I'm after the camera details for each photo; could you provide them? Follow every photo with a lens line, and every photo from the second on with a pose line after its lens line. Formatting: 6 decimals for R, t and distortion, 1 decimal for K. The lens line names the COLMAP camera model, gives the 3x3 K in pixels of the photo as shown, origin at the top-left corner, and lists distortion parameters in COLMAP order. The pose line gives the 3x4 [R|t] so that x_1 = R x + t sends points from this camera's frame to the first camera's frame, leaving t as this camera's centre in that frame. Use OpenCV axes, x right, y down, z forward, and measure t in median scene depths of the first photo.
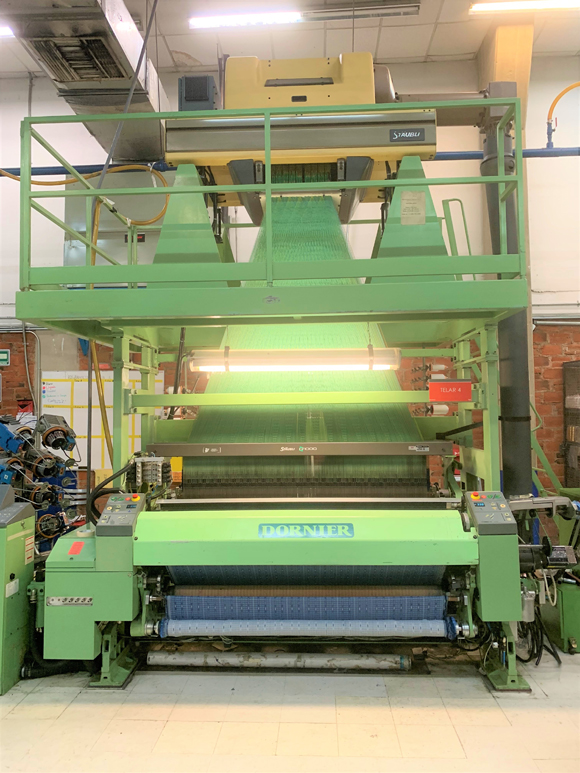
lens RADIAL K [[608.9, 0, 286.7], [0, 608.9, 384.5], [0, 0, 1]] dist [-0.001974, -0.009839]
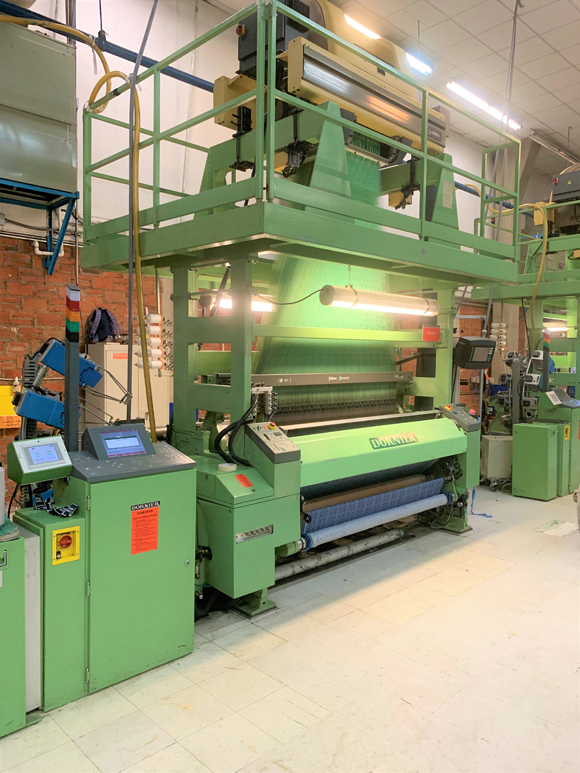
lens RADIAL K [[608.9, 0, 286.7], [0, 608.9, 384.5], [0, 0, 1]] dist [-0.001974, -0.009839]
pose [[0.670698, -0.018358, 0.741503, -1.023391], [-0.044768, 0.996869, 0.065174, 0.051390], [-0.740378, -0.076908, 0.667776, 0.322752]]
